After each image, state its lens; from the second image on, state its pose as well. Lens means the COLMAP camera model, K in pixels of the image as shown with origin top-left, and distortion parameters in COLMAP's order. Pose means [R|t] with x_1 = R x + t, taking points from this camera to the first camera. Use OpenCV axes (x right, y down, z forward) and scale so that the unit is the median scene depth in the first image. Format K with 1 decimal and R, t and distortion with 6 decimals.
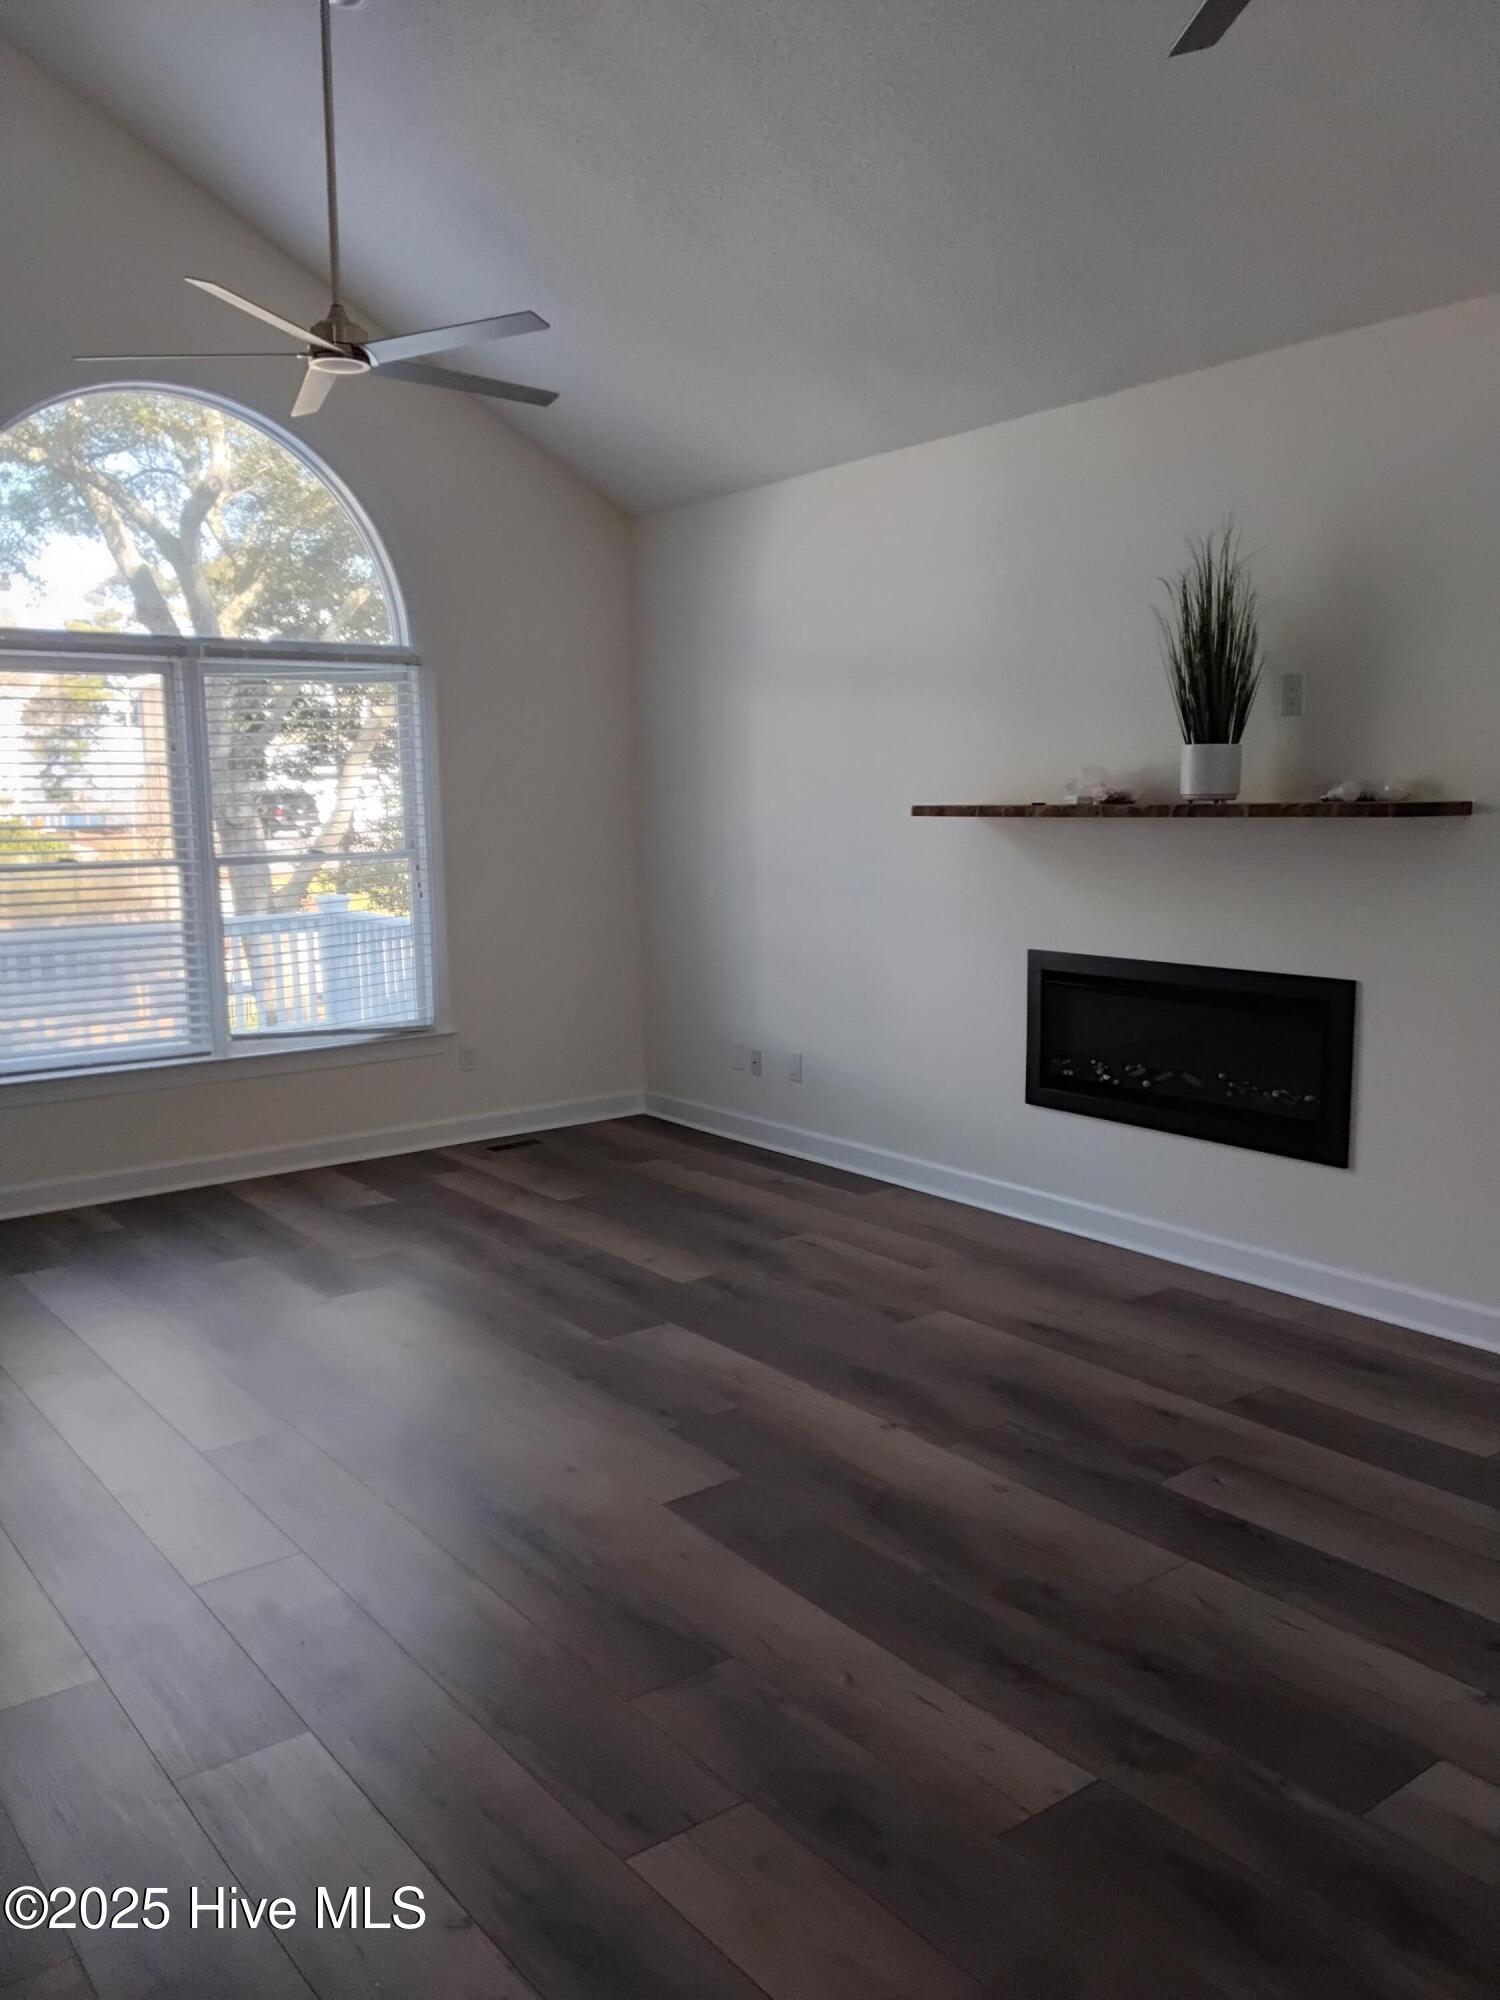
lens RADIAL K [[1564.9, 0, 734.4], [0, 1564.9, 998.3], [0, 0, 1]] dist [0.117755, -0.188068]
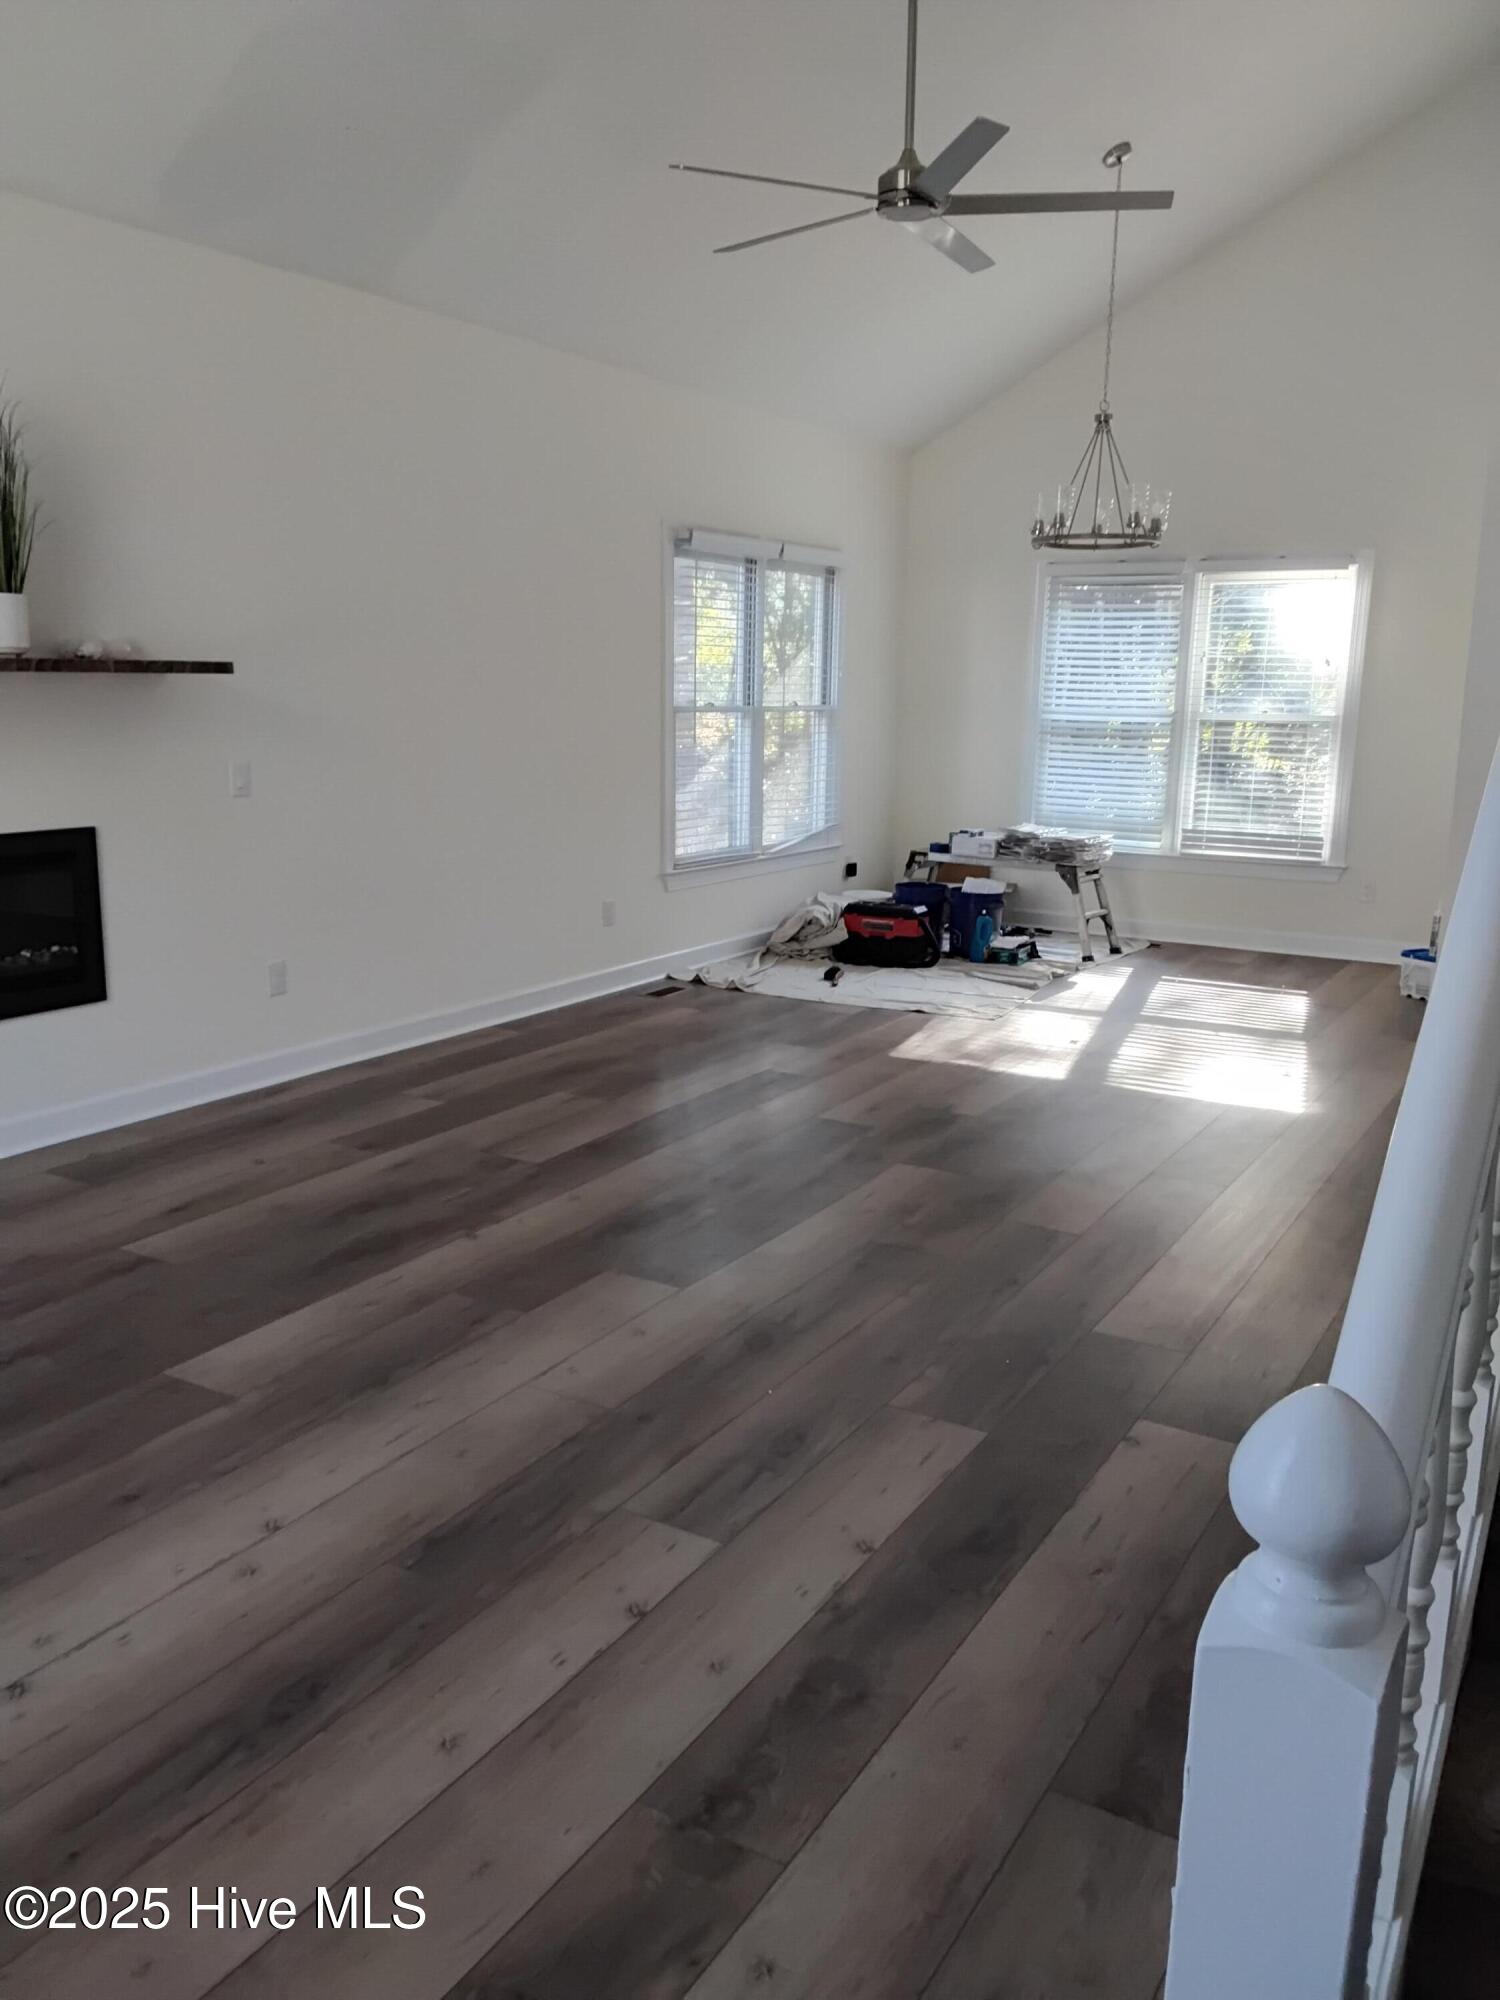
lens RADIAL K [[1580.4, 0, 734.8], [0, 1580.4, 997.0], [0, 0, 1]] dist [0.114675, -0.191424]
pose [[-0.372522, -0.176134, 0.911155, -0.764401], [0.111886, 0.966138, 0.232506, -0.100587], [-0.921254, 0.188559, -0.340201, 0.955469]]
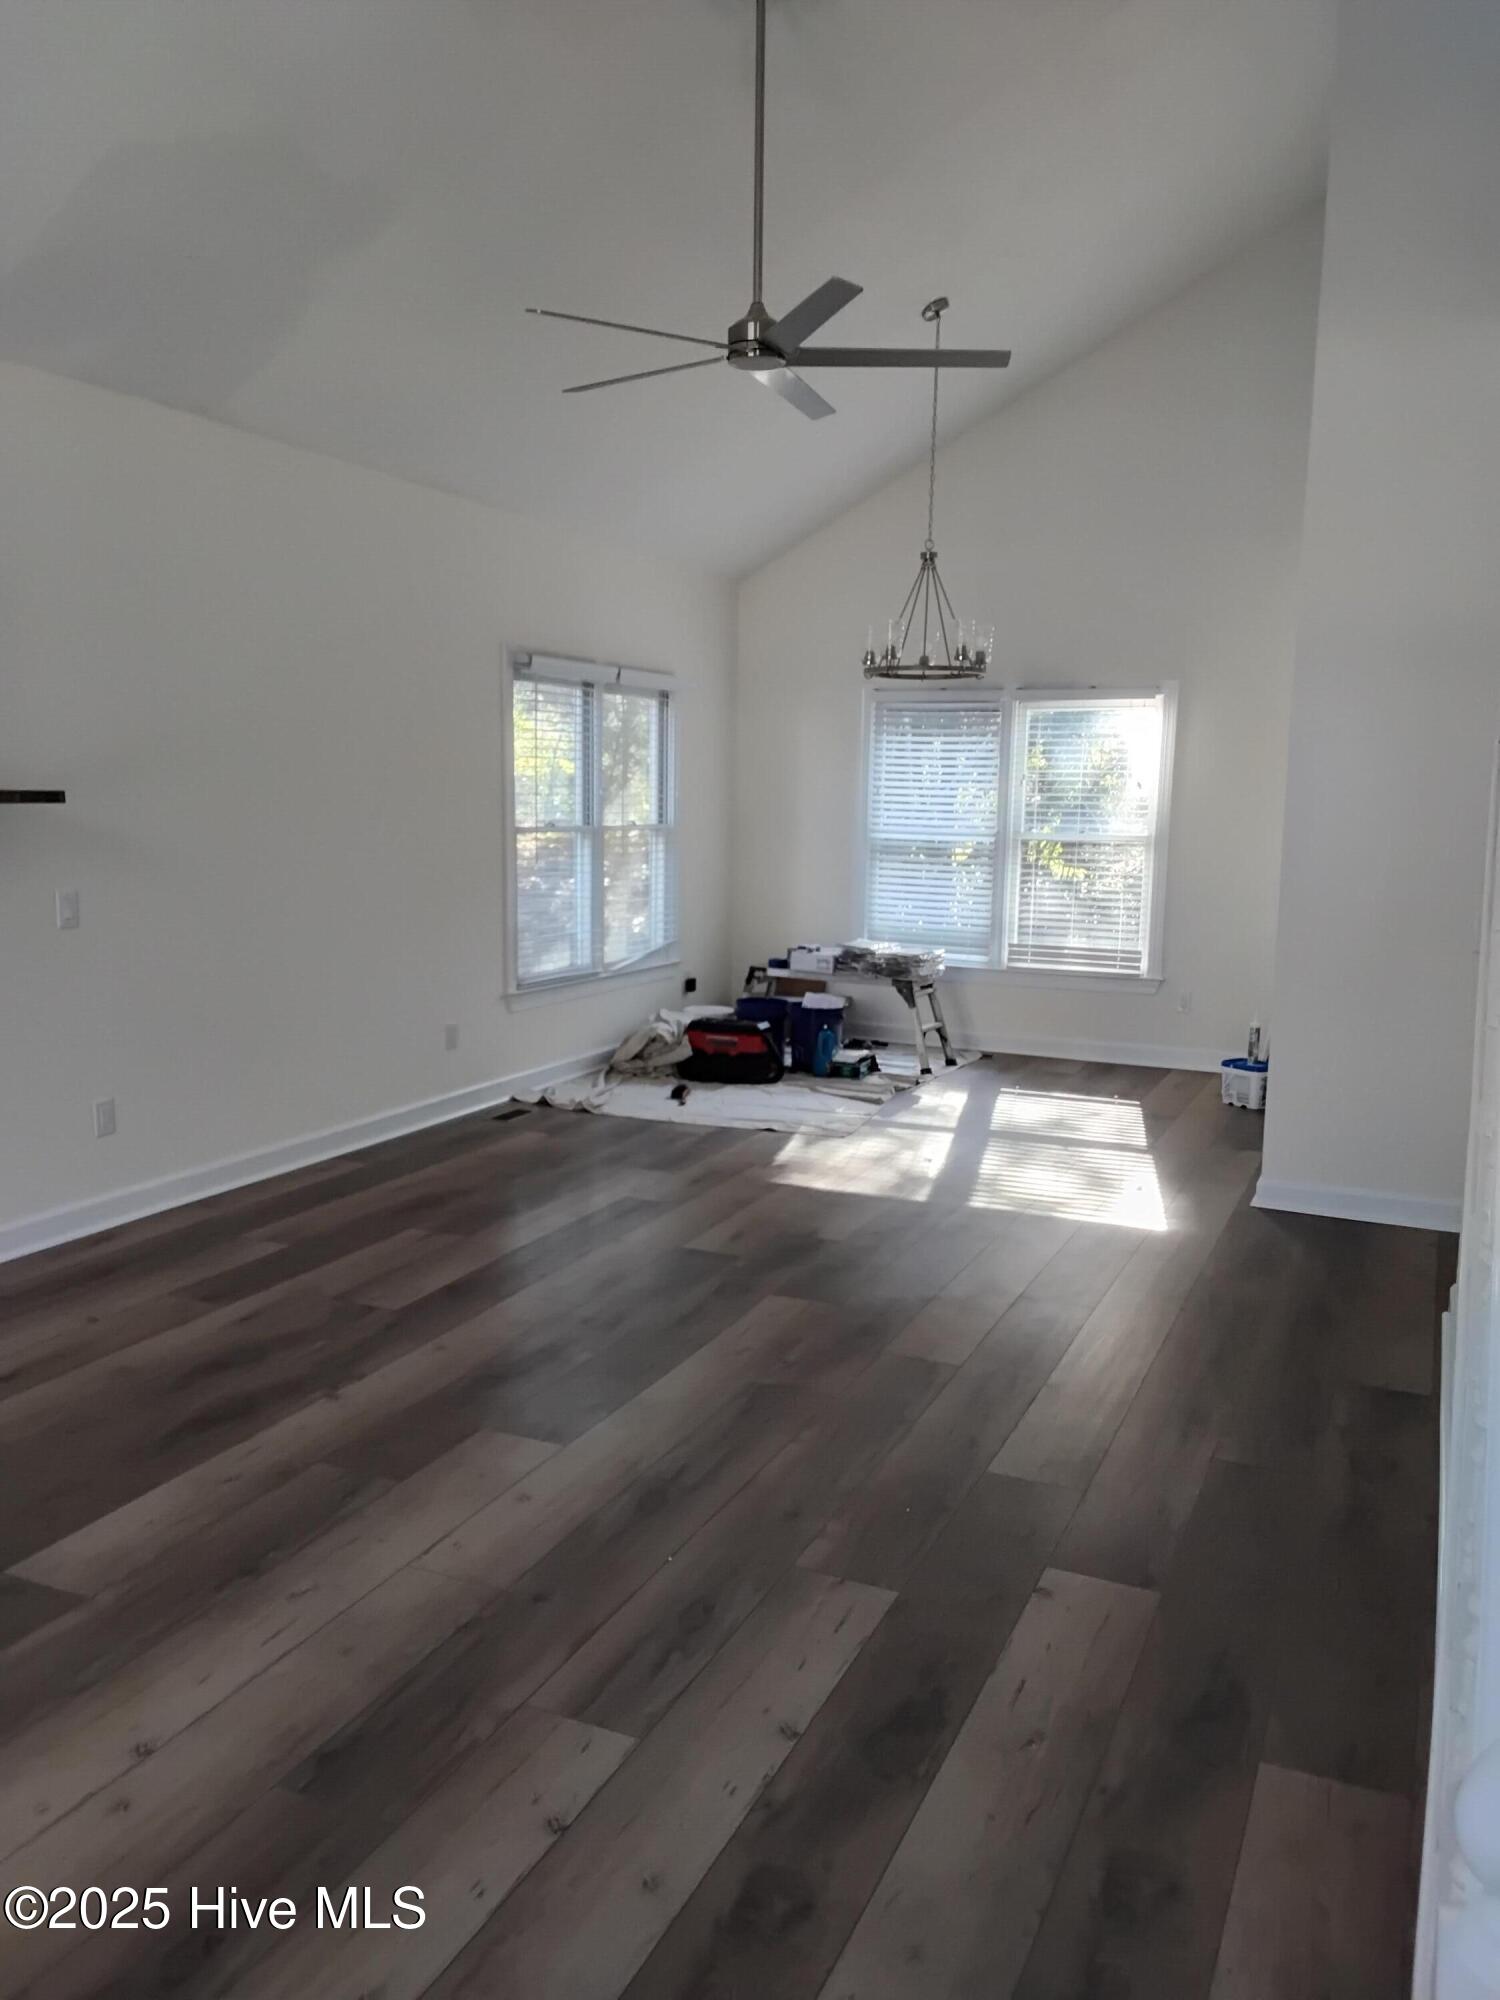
lens RADIAL K [[1564.9, 0, 734.4], [0, 1564.9, 998.3], [0, 0, 1]] dist [0.117755, -0.188068]
pose [[-0.480035, -0.112098, 0.870058, -0.729618], [0.104737, 0.977384, 0.183712, -0.118220], [-0.870975, 0.179315, -0.457438, 0.974736]]
